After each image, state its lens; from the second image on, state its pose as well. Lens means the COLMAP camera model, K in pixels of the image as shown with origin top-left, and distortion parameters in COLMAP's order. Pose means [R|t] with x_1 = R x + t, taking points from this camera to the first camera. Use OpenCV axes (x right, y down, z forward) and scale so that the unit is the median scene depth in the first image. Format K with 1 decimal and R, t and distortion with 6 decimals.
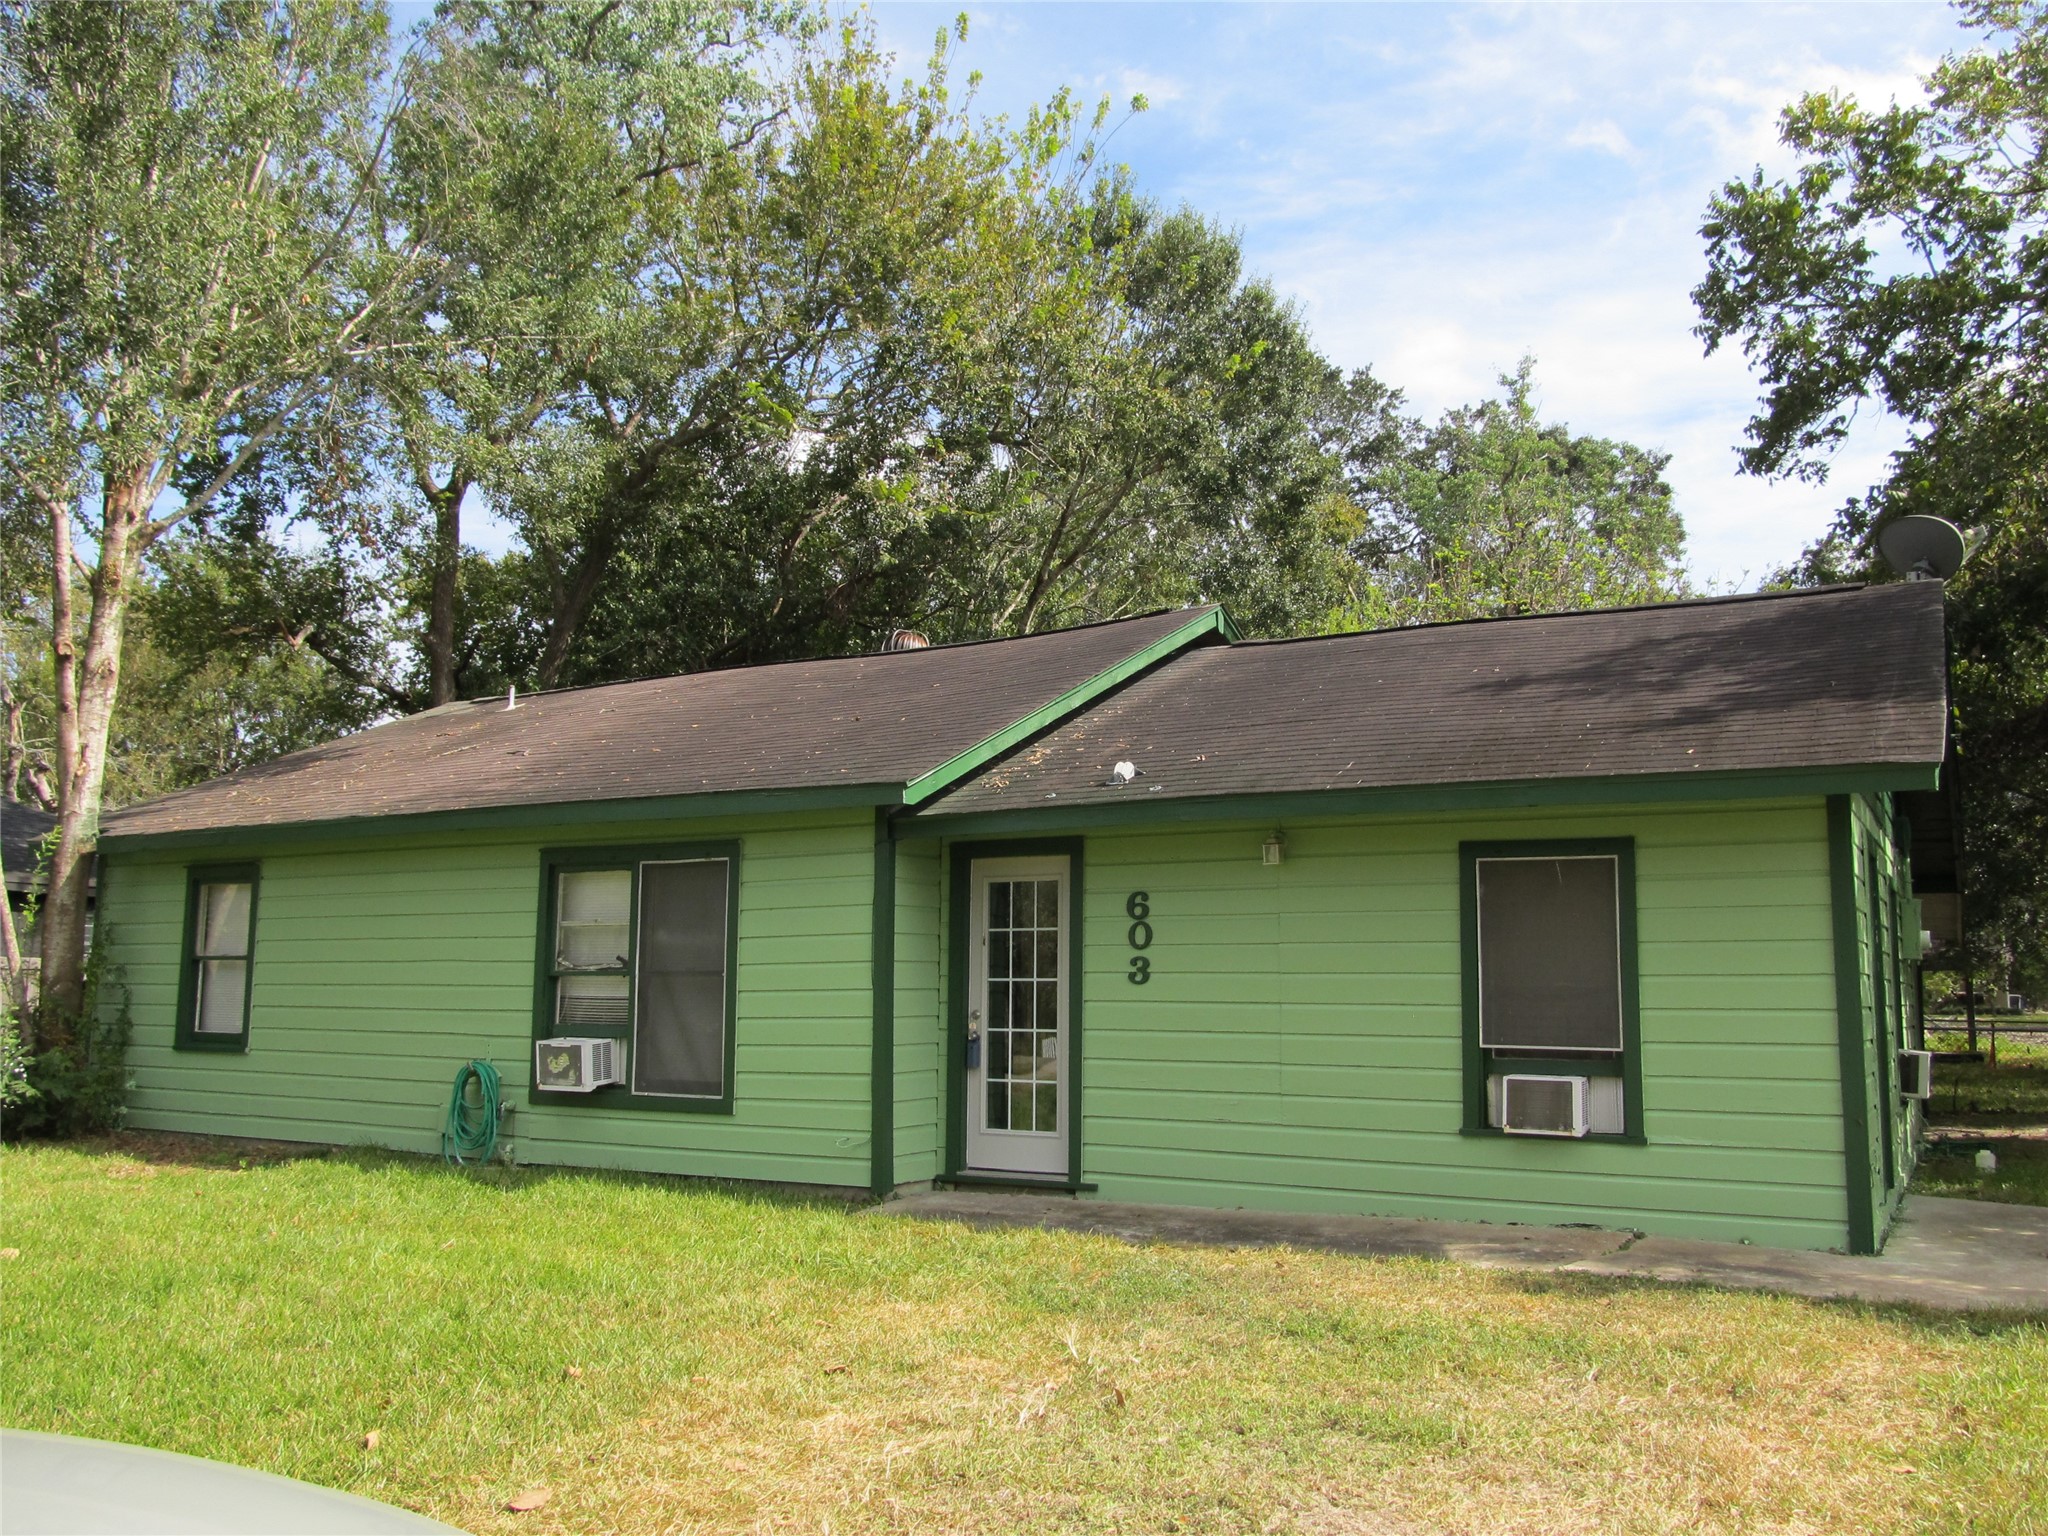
lens RADIAL K [[1697.3, 0, 1024.0], [0, 1697.3, 768.0], [0, 0, 1]] dist [-0.060205, 0.001730]
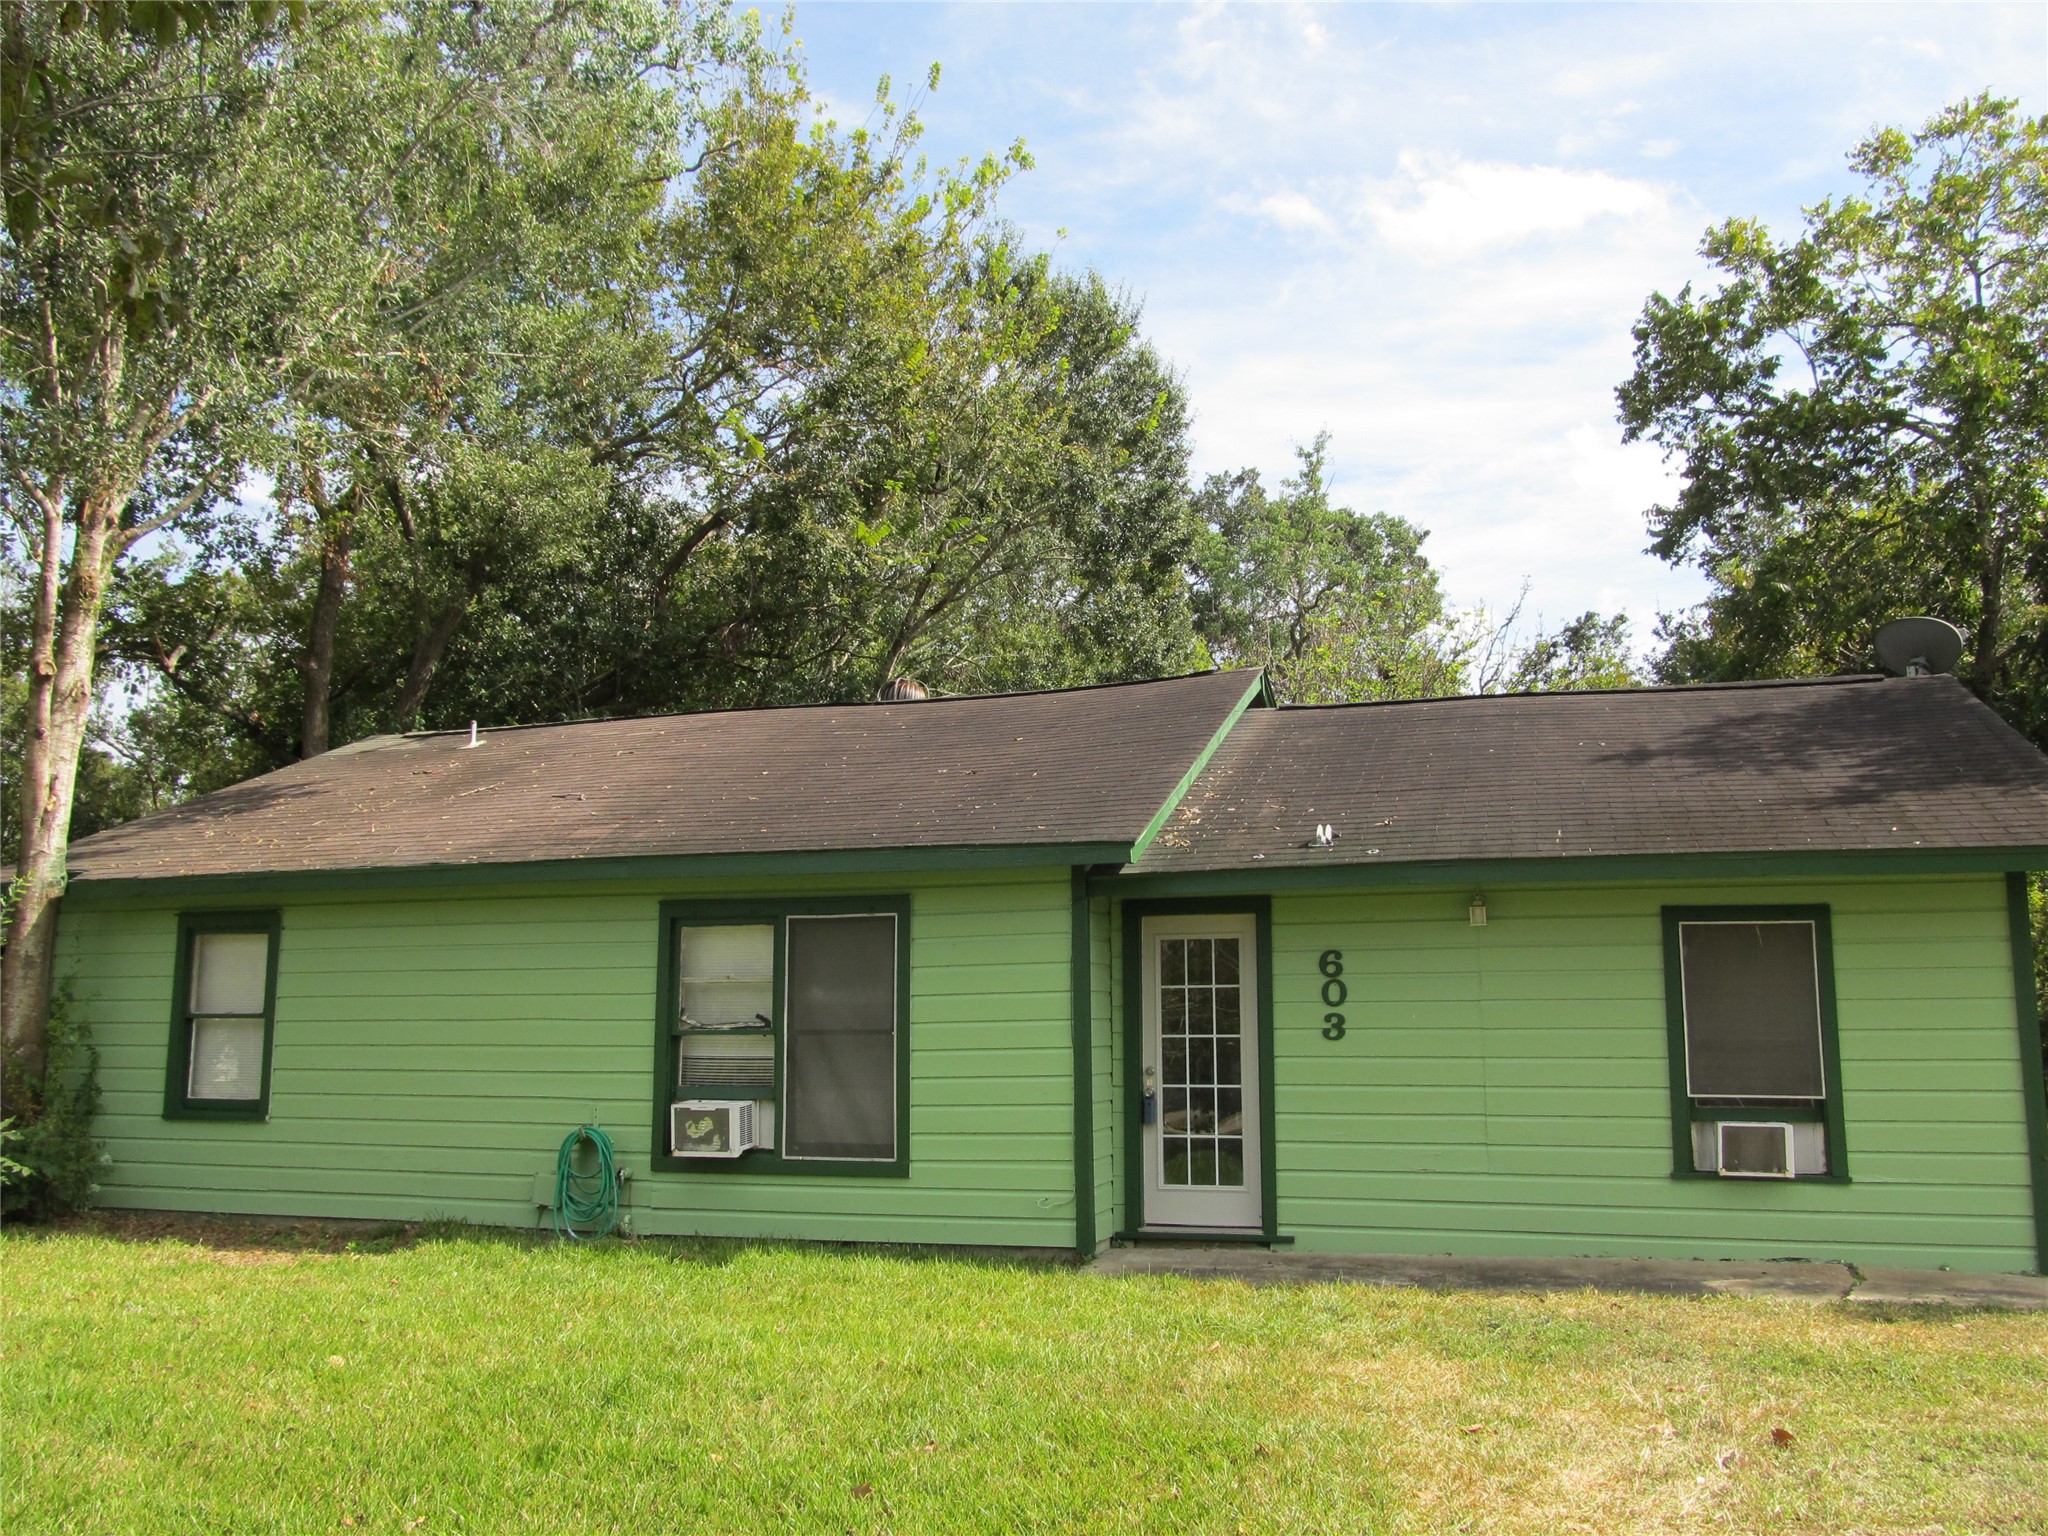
lens RADIAL K [[1705.7, 0, 1024.0], [0, 1705.7, 768.0], [0, 0, 1]] dist [-0.042532, -0.010151]
pose [[0.977961, 0.025954, 0.207169, -0.313879], [-0.020714, 0.999409, -0.027423, -0.005640], [-0.207758, 0.022527, 0.977921, 0.019094]]
